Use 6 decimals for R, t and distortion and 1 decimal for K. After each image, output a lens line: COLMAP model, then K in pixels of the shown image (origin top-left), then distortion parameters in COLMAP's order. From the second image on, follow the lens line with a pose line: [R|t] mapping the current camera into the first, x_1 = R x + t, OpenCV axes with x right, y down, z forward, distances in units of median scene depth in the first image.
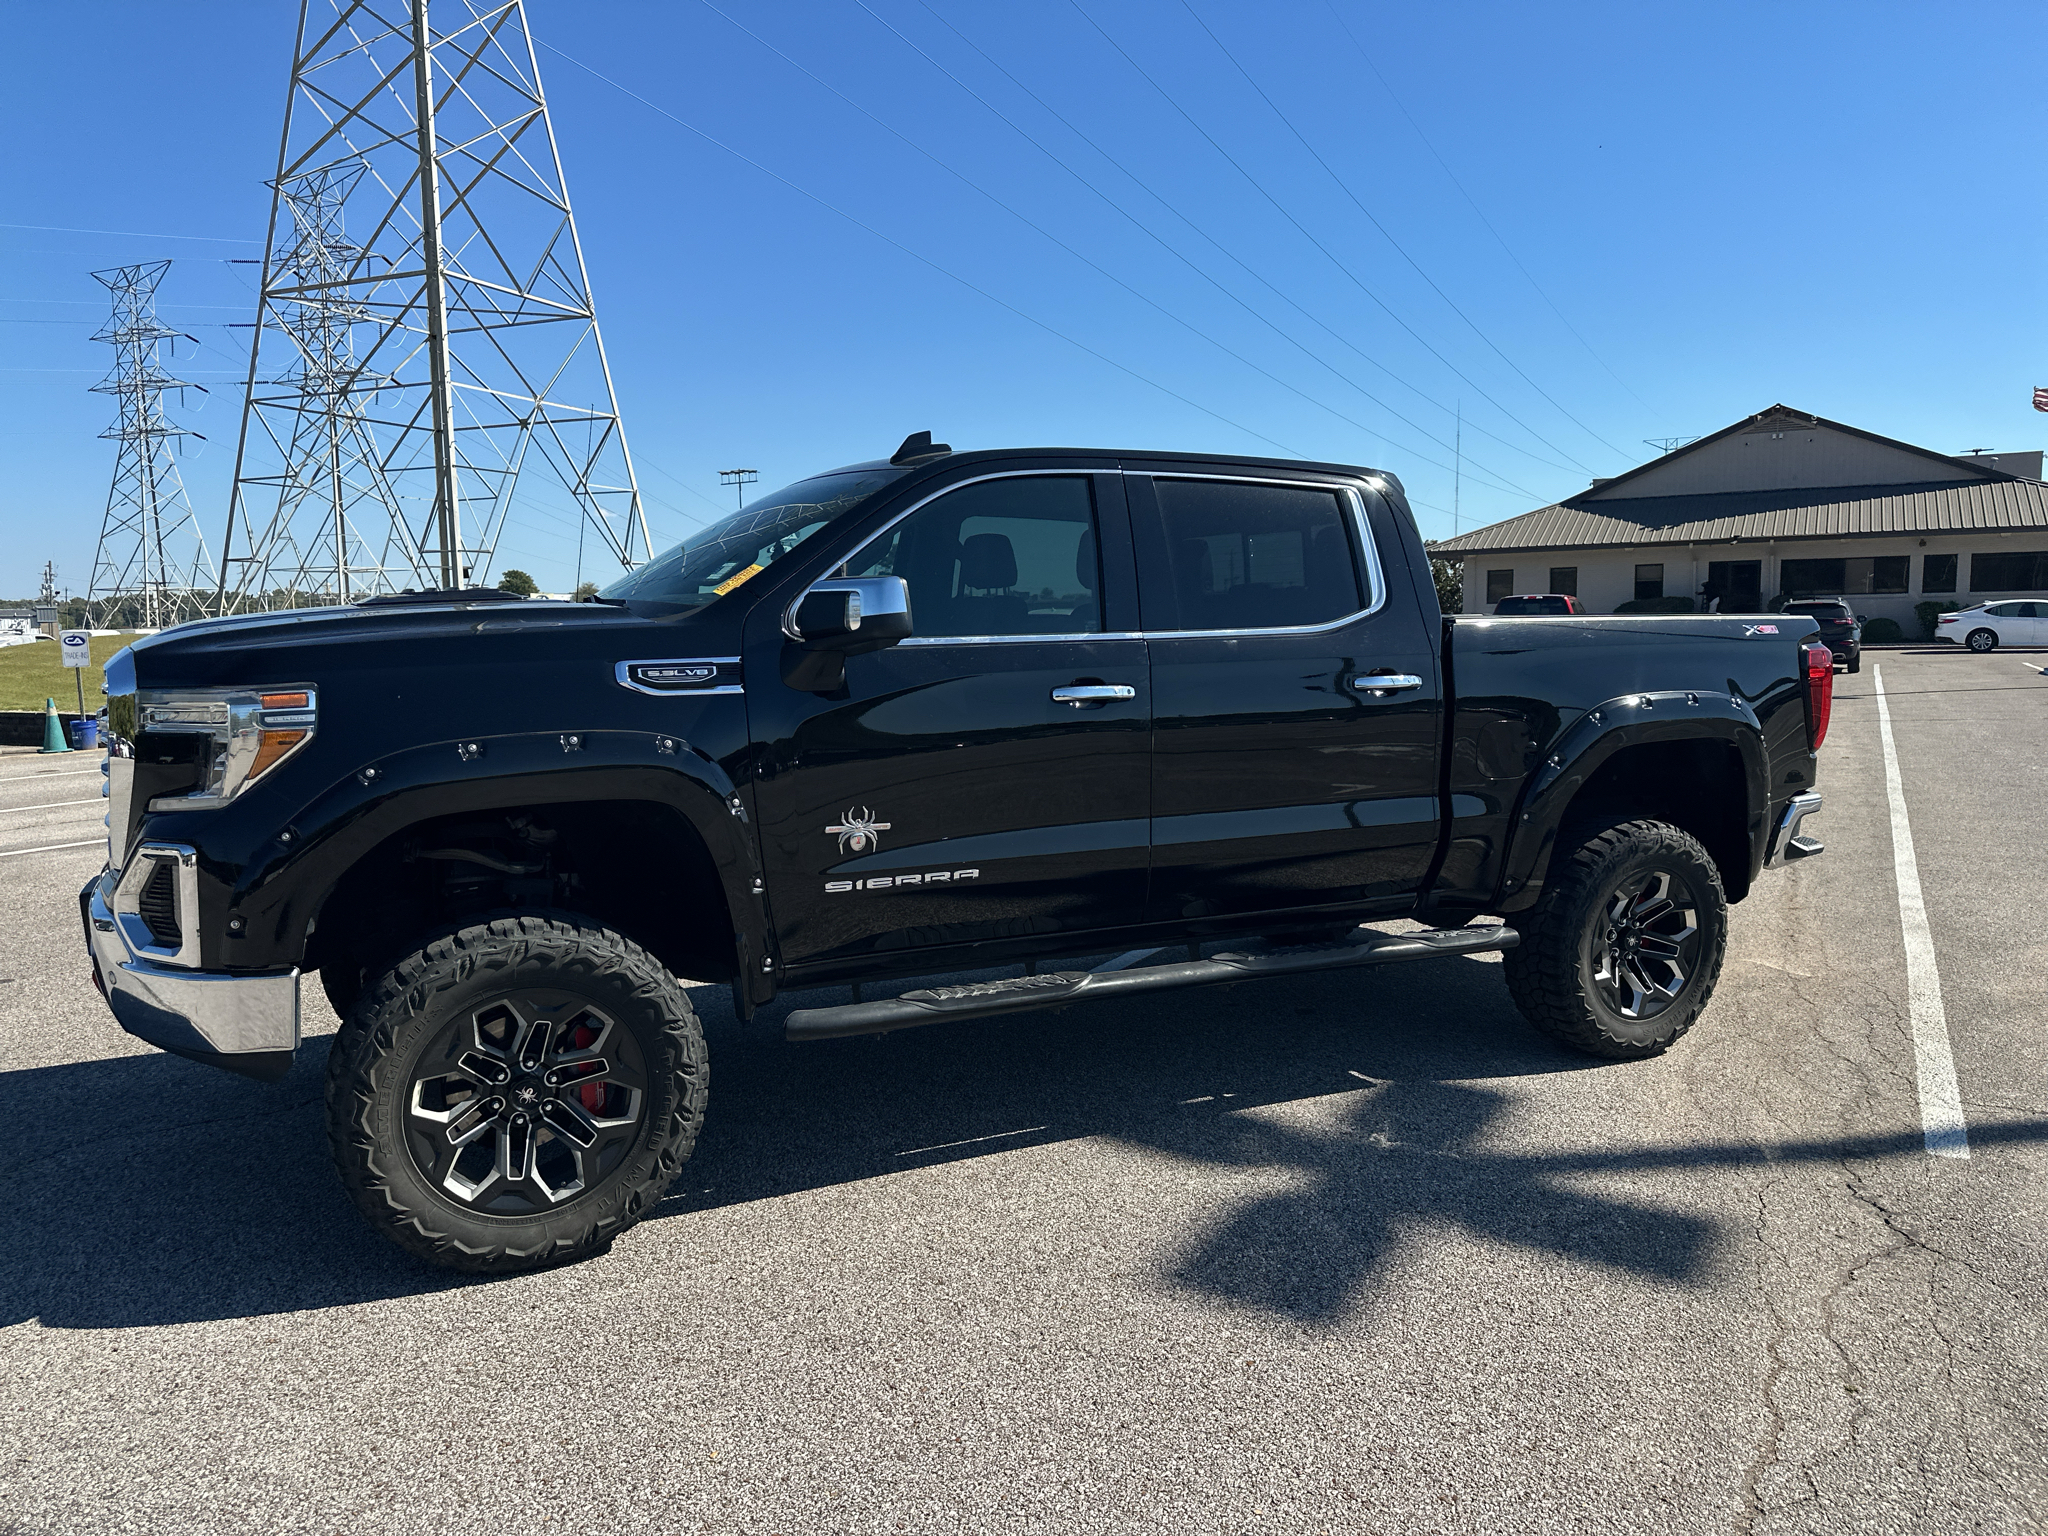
lens RADIAL K [[1447.5, 0, 1039.0], [0, 1447.5, 737.9], [0, 0, 1]] dist [0.070438, -0.095218]
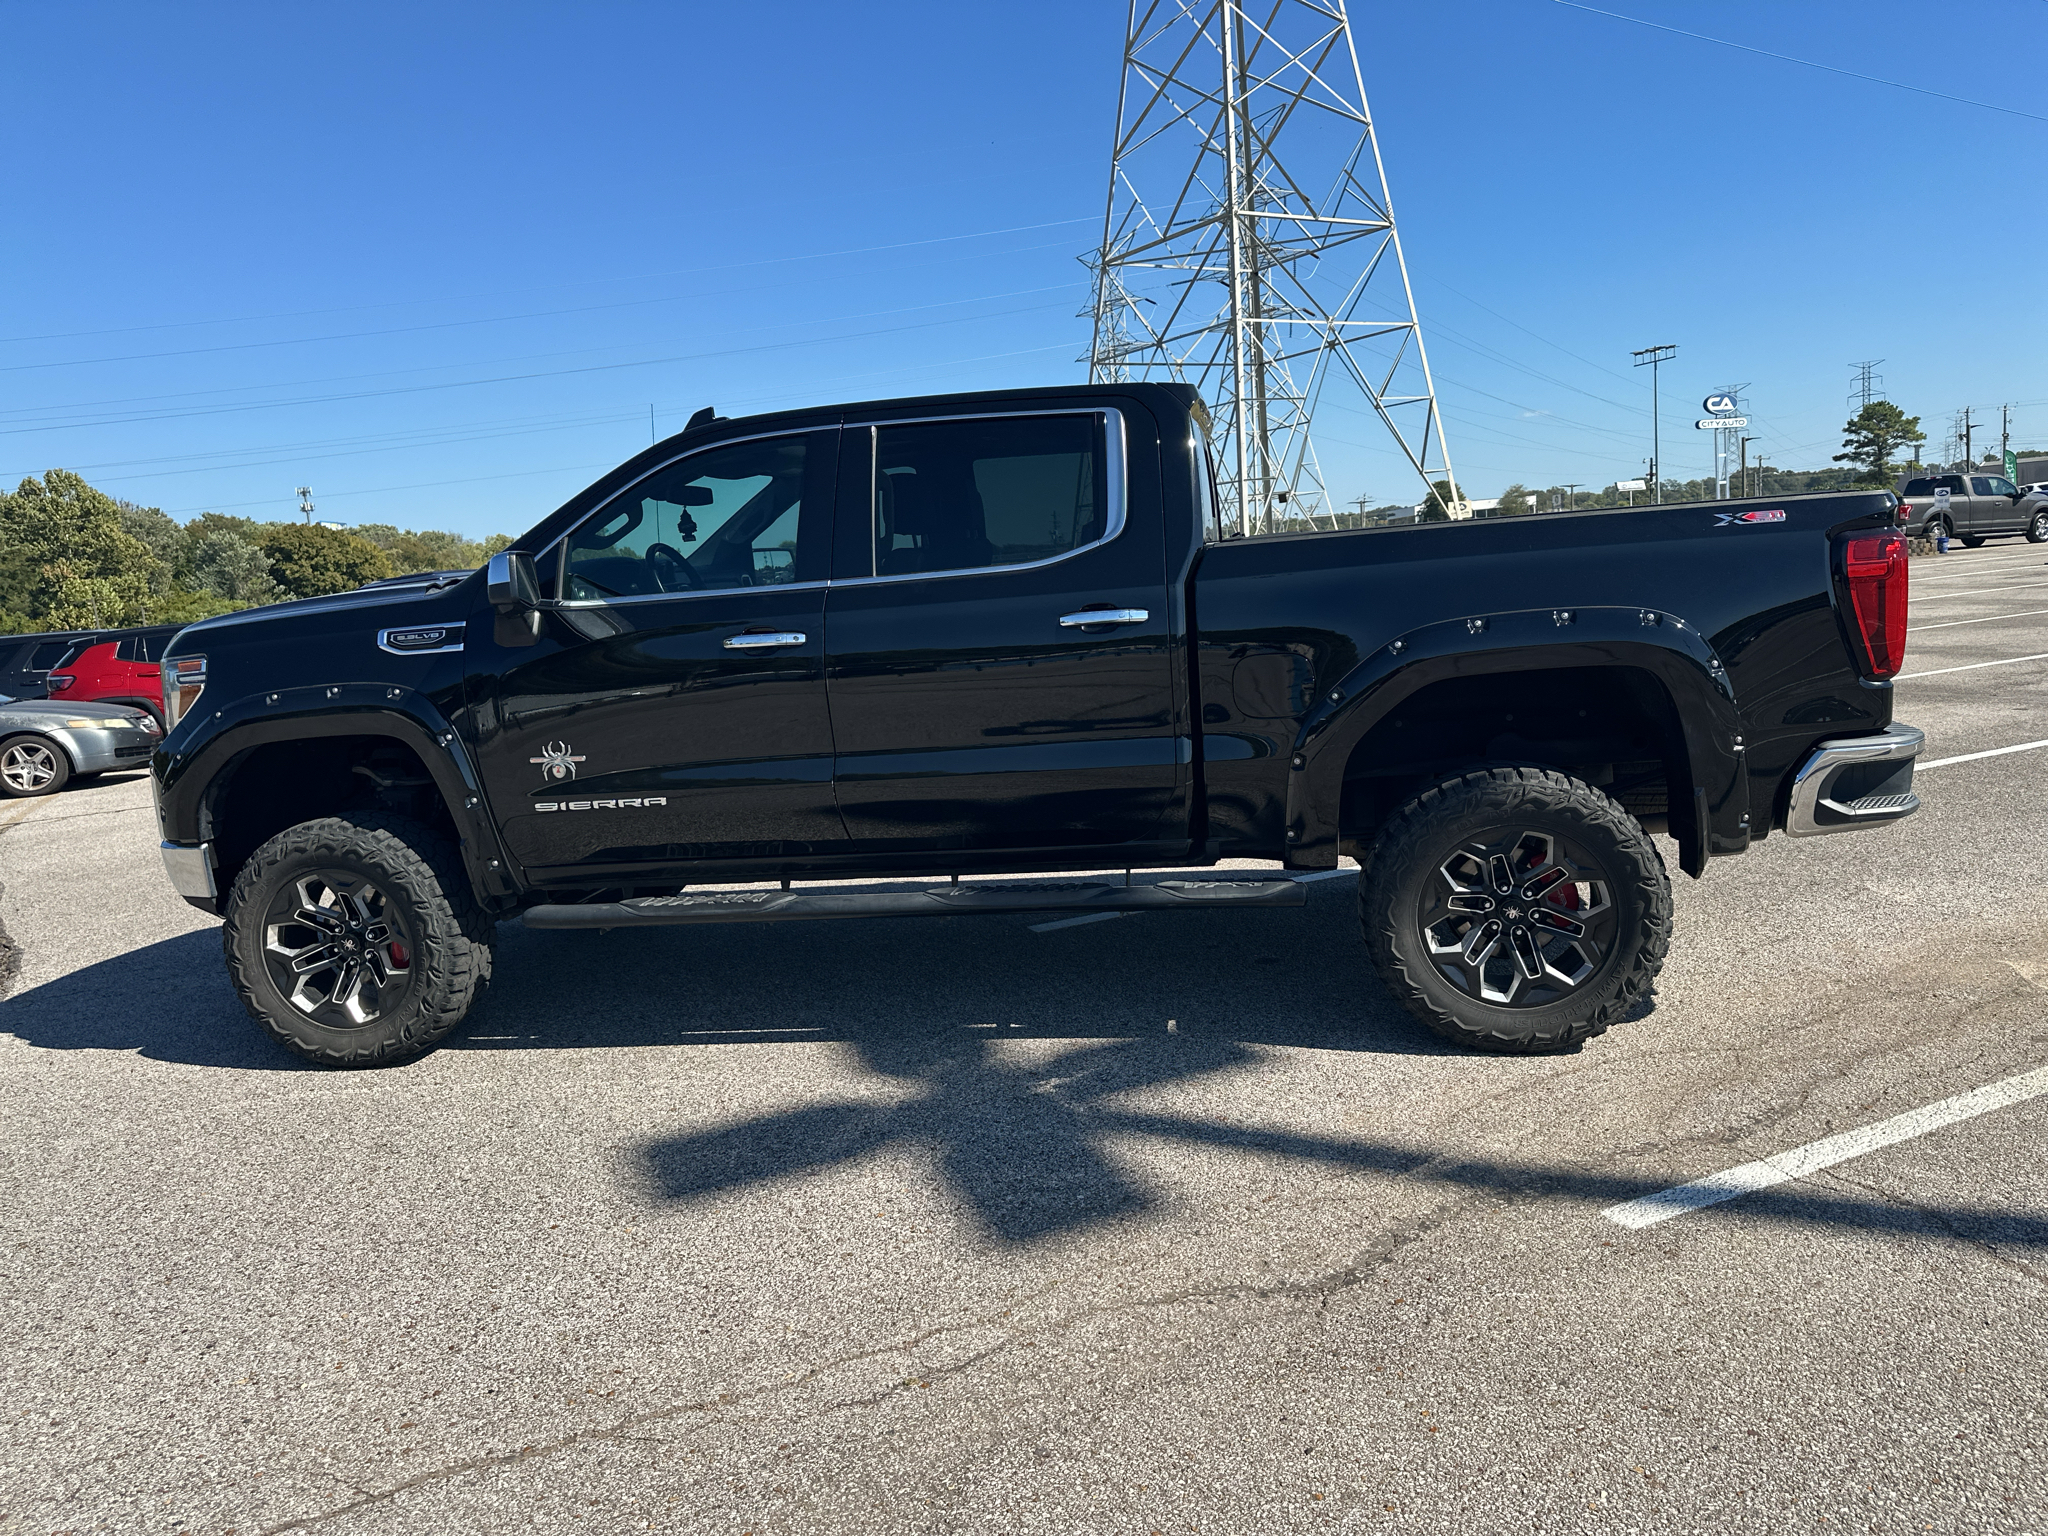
lens RADIAL K [[1464.2, 0, 1043.4], [0, 1464.2, 767.8], [0, 0, 1]] dist [0.051370, -0.084872]
pose [[0.814312, 0.028546, -0.579726, 0.849255], [0.018677, 0.996984, 0.075328, -0.014891], [0.580127, -0.072168, 0.811322, 0.217618]]
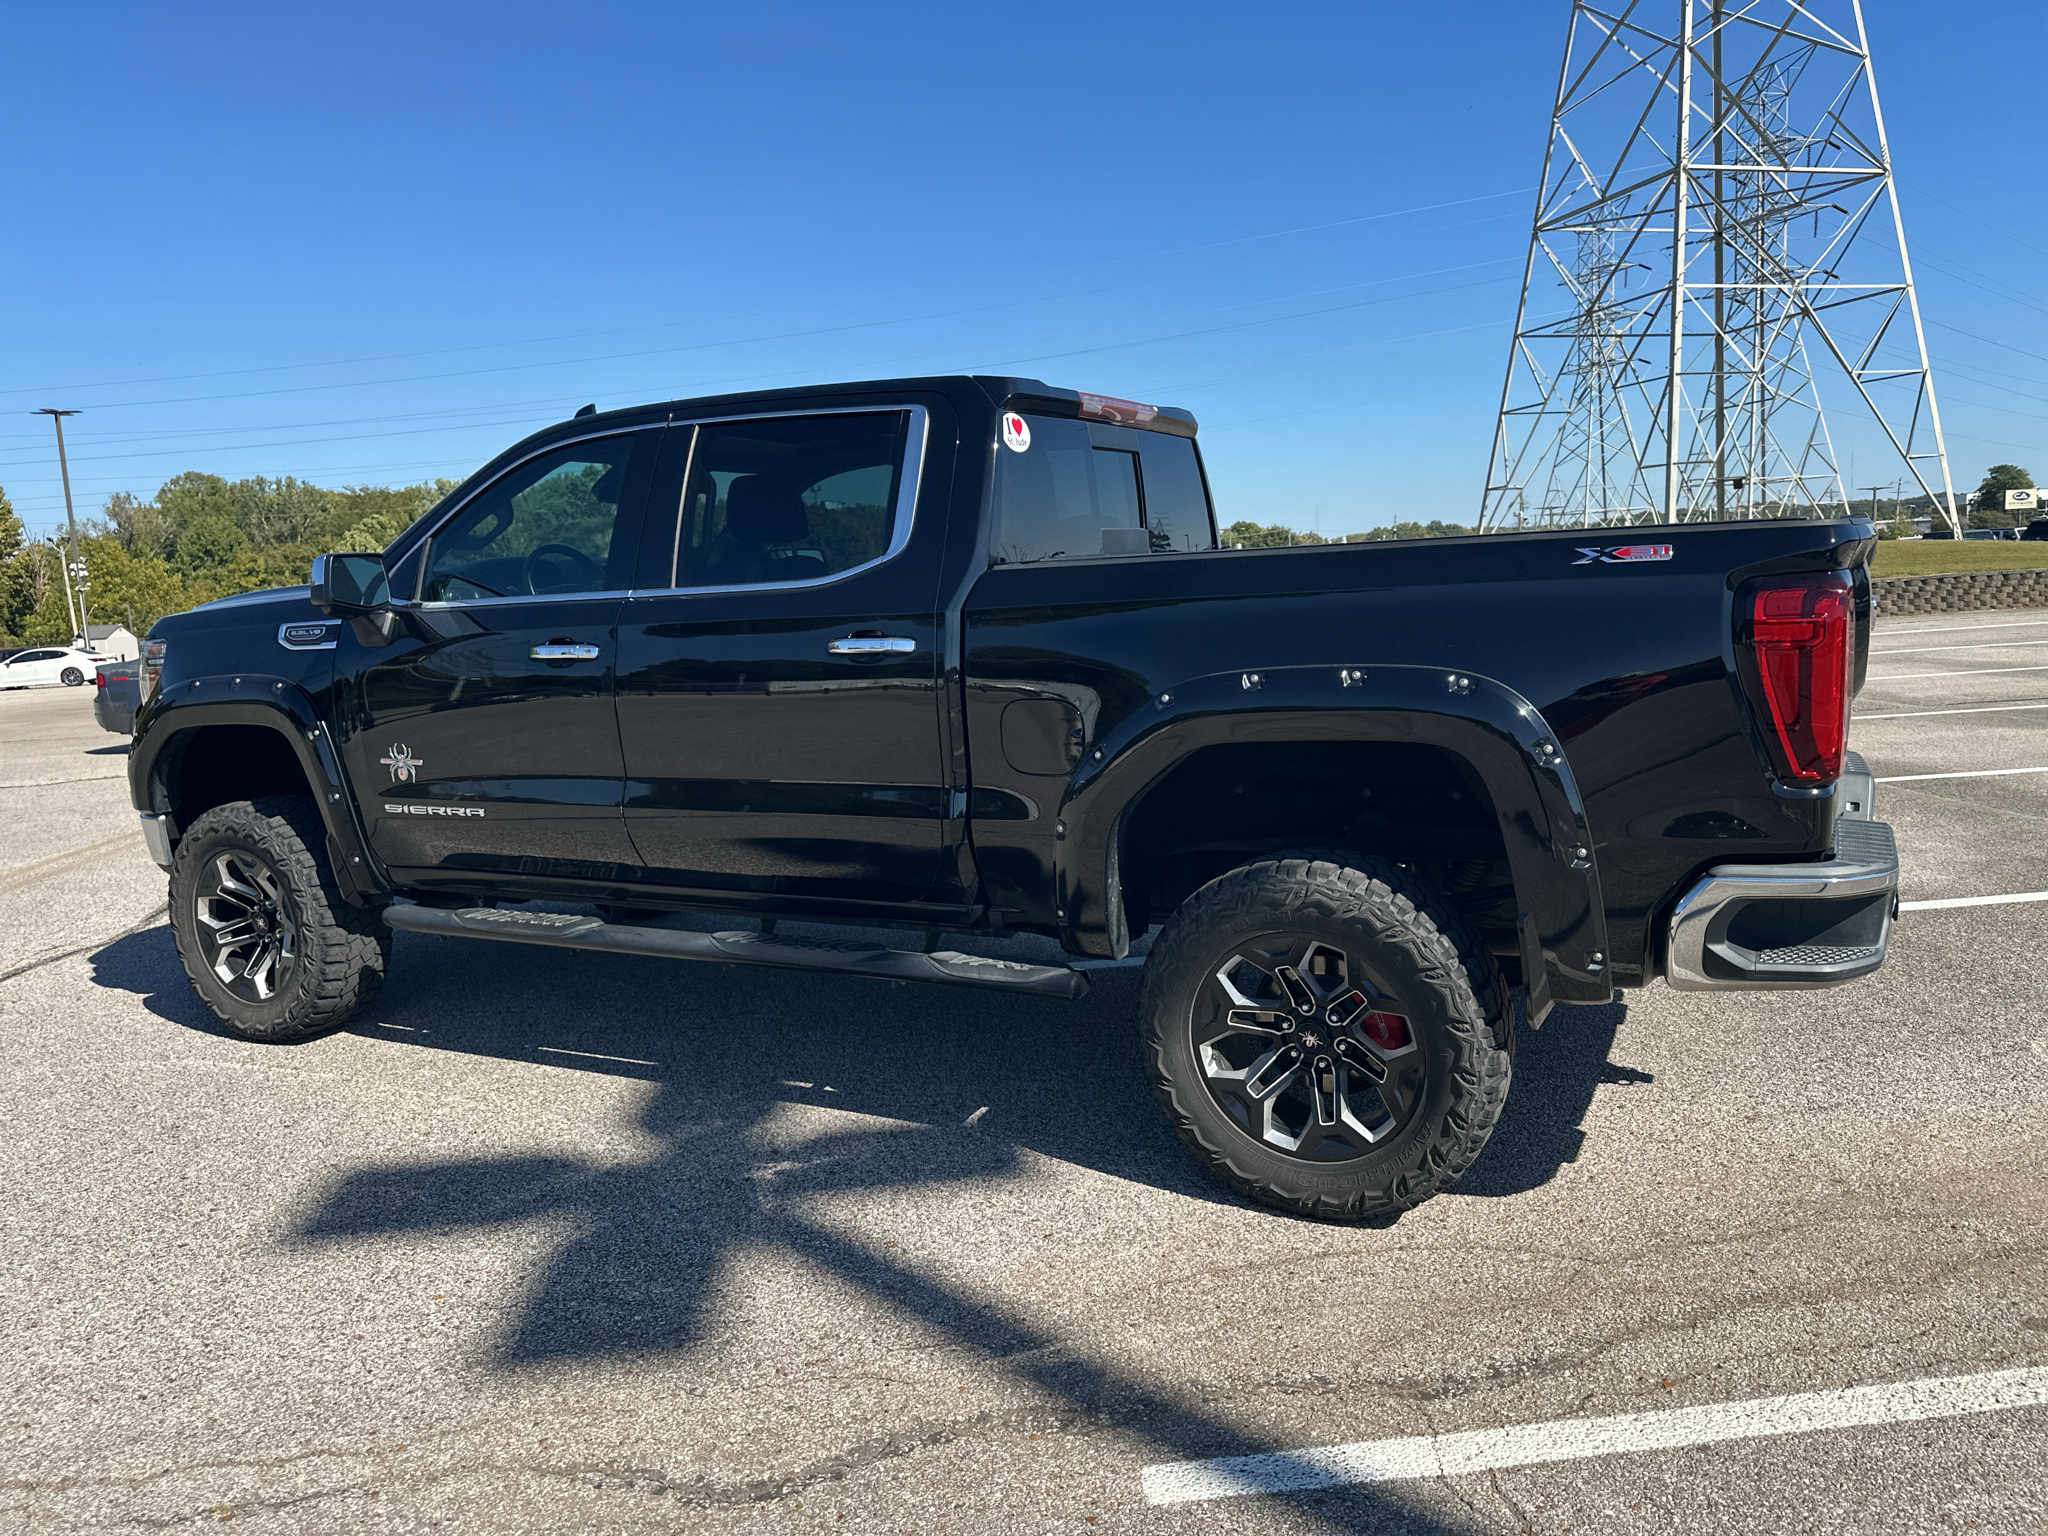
lens RADIAL K [[1460.8, 0, 1038.2], [0, 1460.8, 772.2], [0, 0, 1]] dist [0.006243, -0.005006]
pose [[0.596607, 0.090404, -0.797425, 1.073281], [-0.024449, 0.995221, 0.094536, -0.053095], [0.802161, -0.036905, 0.595966, 0.645067]]
